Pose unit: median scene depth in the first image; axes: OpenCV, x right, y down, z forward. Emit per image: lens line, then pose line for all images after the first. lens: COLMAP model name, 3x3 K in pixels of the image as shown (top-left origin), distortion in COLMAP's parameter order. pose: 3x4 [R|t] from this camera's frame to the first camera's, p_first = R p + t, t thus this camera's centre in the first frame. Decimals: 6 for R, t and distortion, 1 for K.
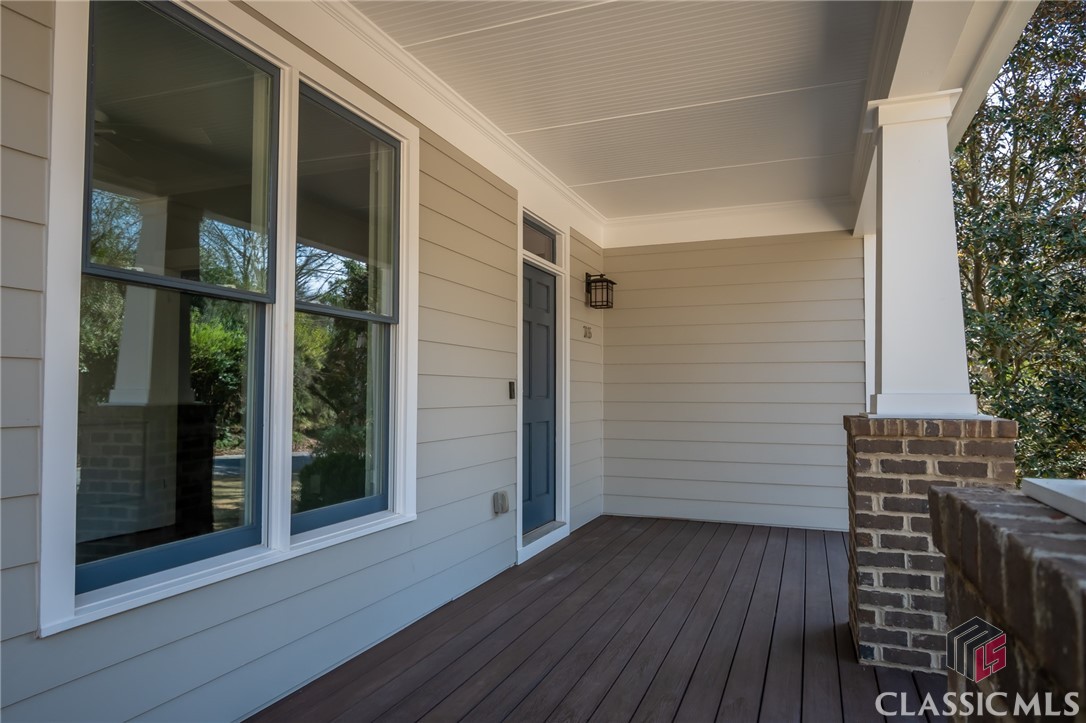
lens RADIAL K [[660.5, 0, 542.6], [0, 660.5, 362.7], [0, 0, 1]] dist [0.005690, 0.000261]
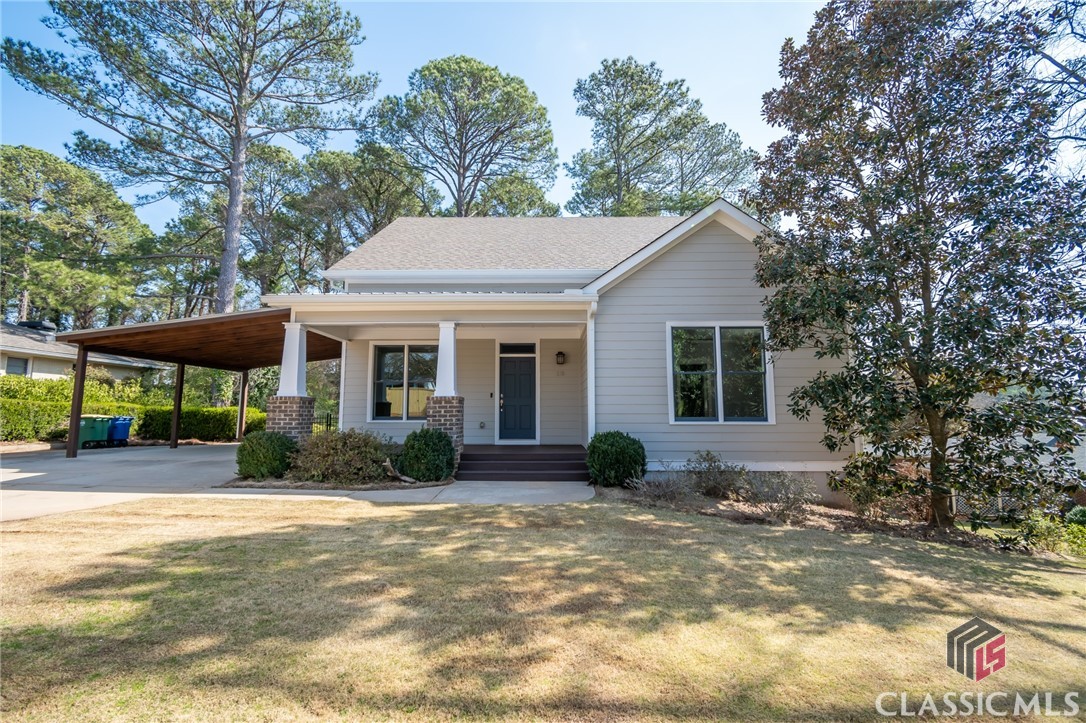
lens RADIAL K [[481.1, 0, 540.9], [0, 481.1, 354.9], [0, 0, 1]] dist [0.005427, 0.000143]
pose [[0.371098, -0.118703, -0.920975, 3.788456], [0.039885, 0.992918, -0.111904, 0.192555], [0.927737, 0.004794, 0.373205, 0.392217]]
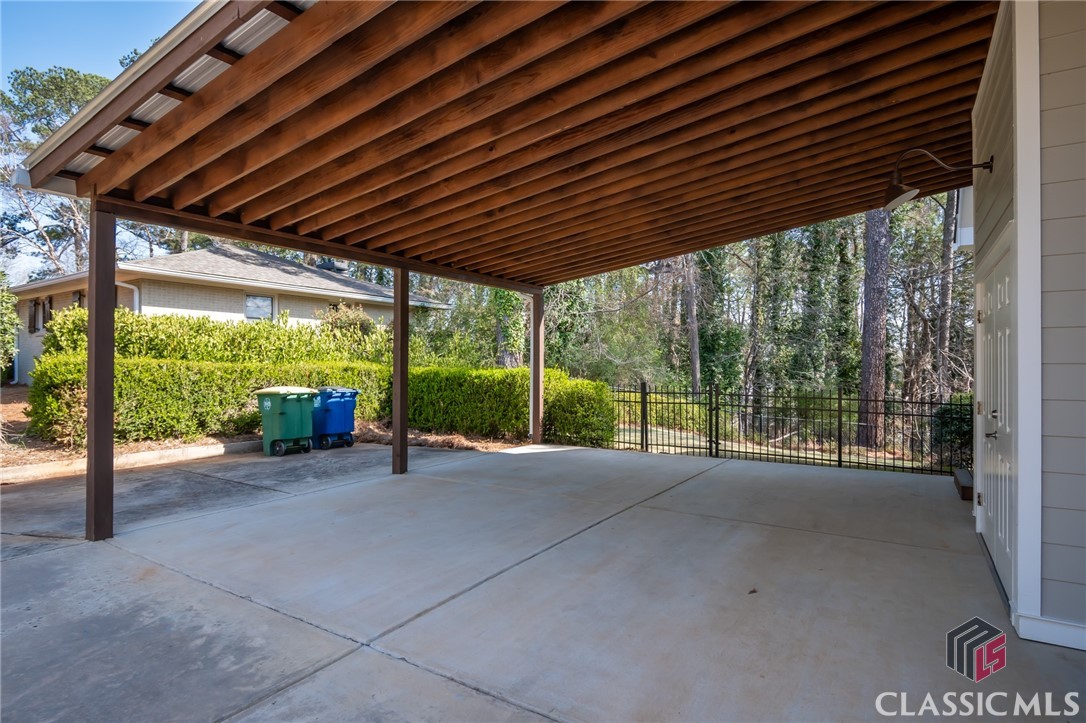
lens RADIAL K [[573.7, 0, 545.1], [0, 573.7, 364.5], [0, 0, 1]] dist [0.000257, -0.000407]
pose [[-0.171306, -0.004080, -0.985209, -0.116225], [0.042573, 0.999027, -0.011540, 0.027353], [0.984298, -0.043920, -0.170966, -0.222702]]
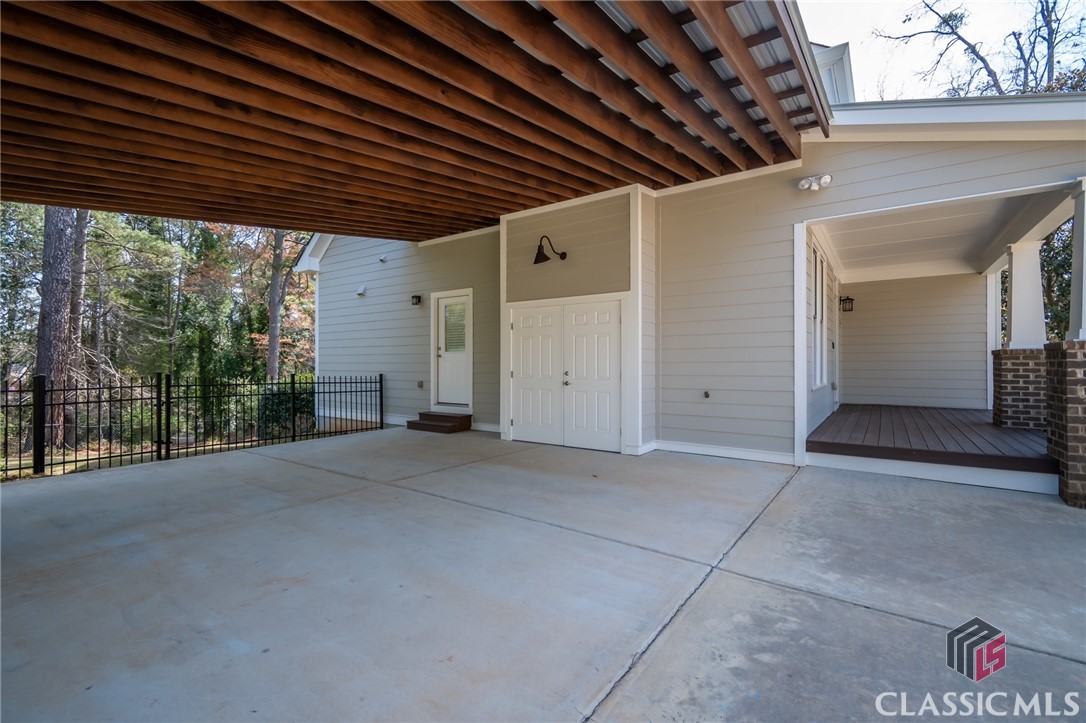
lens RADIAL K [[481.1, 0, 542.9], [0, 481.1, 362.7], [0, 0, 1]] dist [0.005427, 0.000143]
pose [[0.975374, -0.007652, -0.220426, -1.146068], [0.016590, 0.999112, 0.038726, 0.023118], [0.219934, -0.041429, 0.974635, -1.716377]]
